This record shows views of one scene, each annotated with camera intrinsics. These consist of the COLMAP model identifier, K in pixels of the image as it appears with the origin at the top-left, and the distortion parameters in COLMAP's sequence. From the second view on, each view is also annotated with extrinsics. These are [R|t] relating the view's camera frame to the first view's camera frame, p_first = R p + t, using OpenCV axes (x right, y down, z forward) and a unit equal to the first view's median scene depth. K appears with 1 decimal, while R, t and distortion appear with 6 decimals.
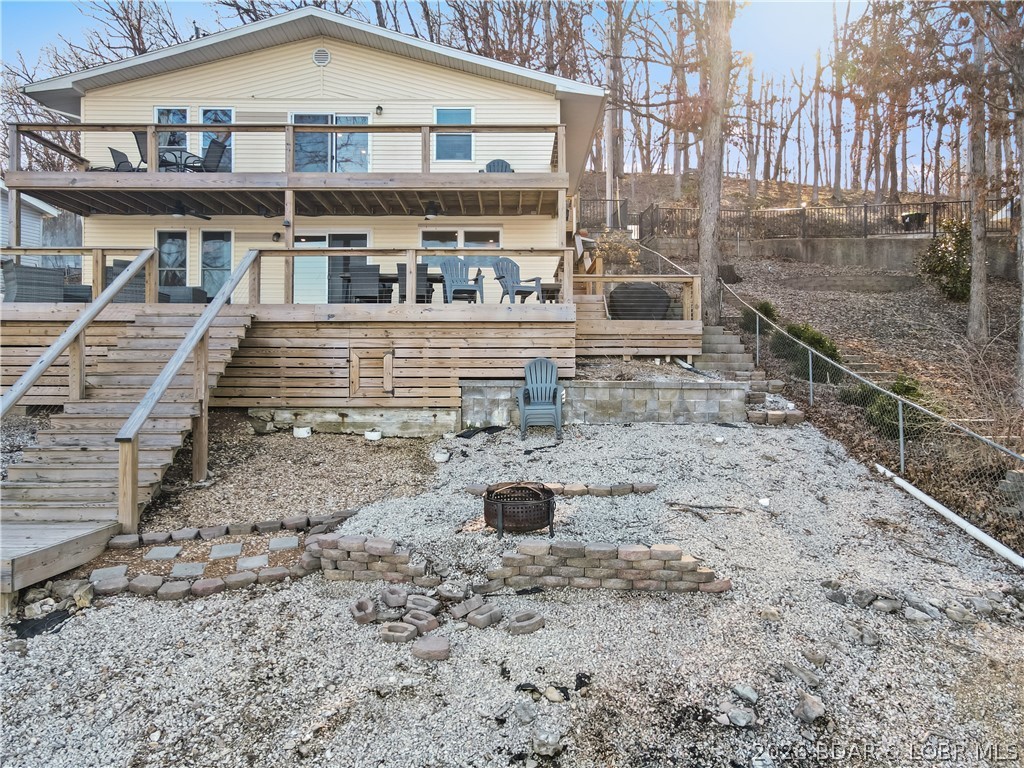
lens RADIAL K [[776.0, 0, 502.1], [0, 776.0, 371.2], [0, 0, 1]] dist [0.001349, 0.009893]
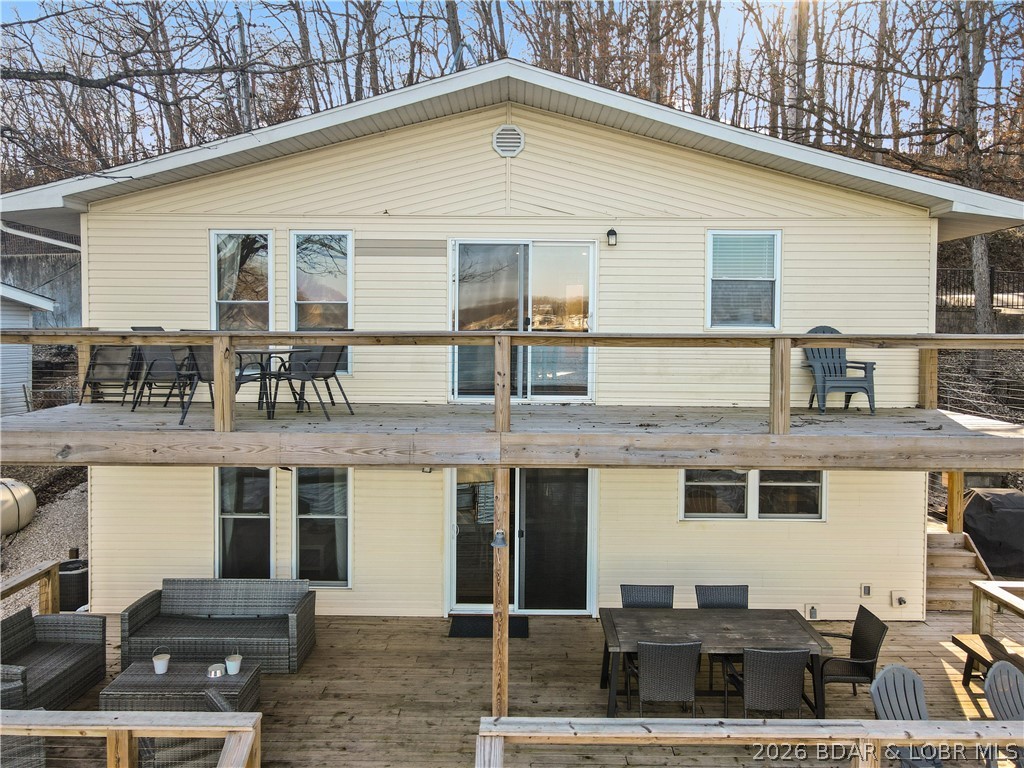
lens RADIAL K [[777.2, 0, 511.4], [0, 777.2, 346.2], [0, 0, 1]] dist [0.005299, 0.007453]
pose [[0.999969, 0.005305, -0.005767, -0.311628], [-0.005038, 0.998960, 0.045311, -0.389548], [0.006001, -0.045280, 0.998956, 0.602103]]
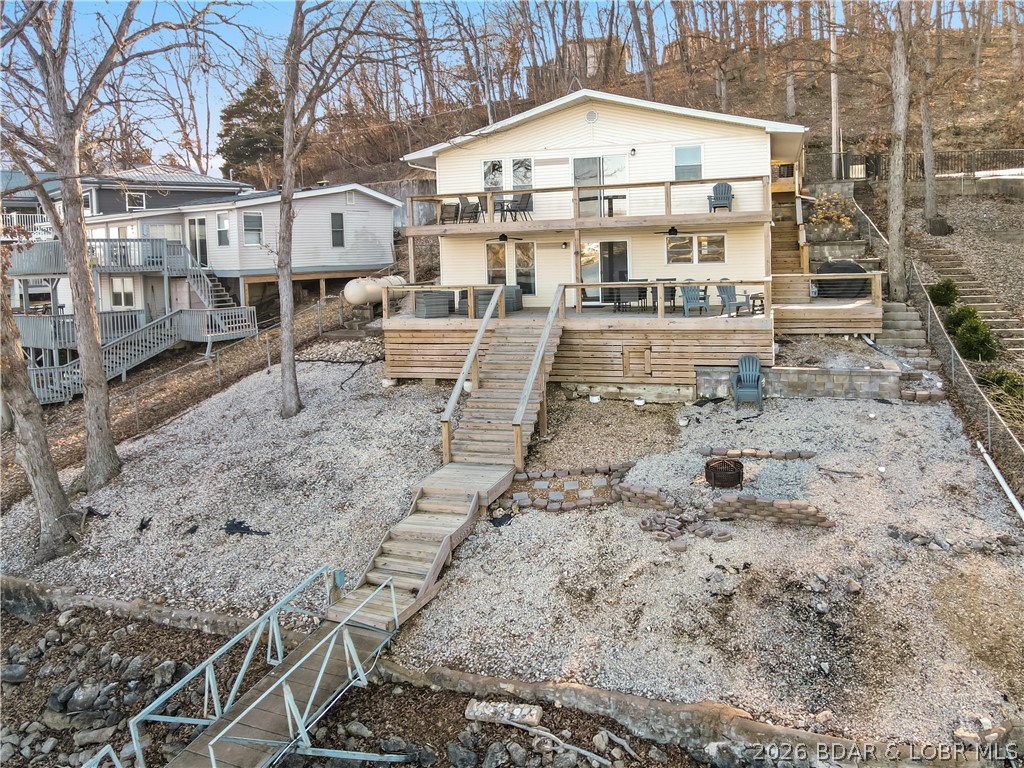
lens RADIAL K [[800.1, 0, 512.7], [0, 800.1, 283.6], [0, 0, 1]] dist [0.008119, 0.008283]
pose [[0.955913, -0.019770, -0.292985, 0.069912], [0.038099, 0.997648, 0.056985, -0.261929], [0.291169, -0.065635, 0.954417, -0.618962]]
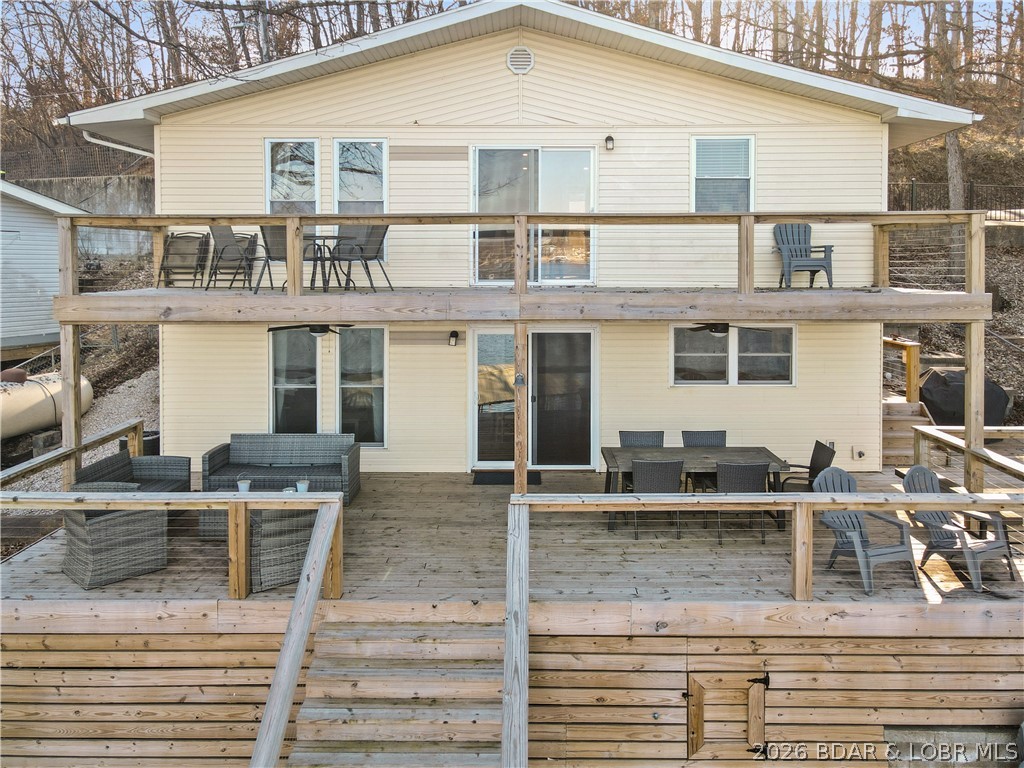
lens RADIAL K [[800.1, 0, 512.7], [0, 800.1, 283.6], [0, 0, 1]] dist [0.008119, 0.008283]
pose [[0.999990, -0.002729, -0.003430, -0.326413], [0.002889, 0.998863, 0.047577, -0.344131], [0.003297, -0.047587, 0.998862, 0.444617]]
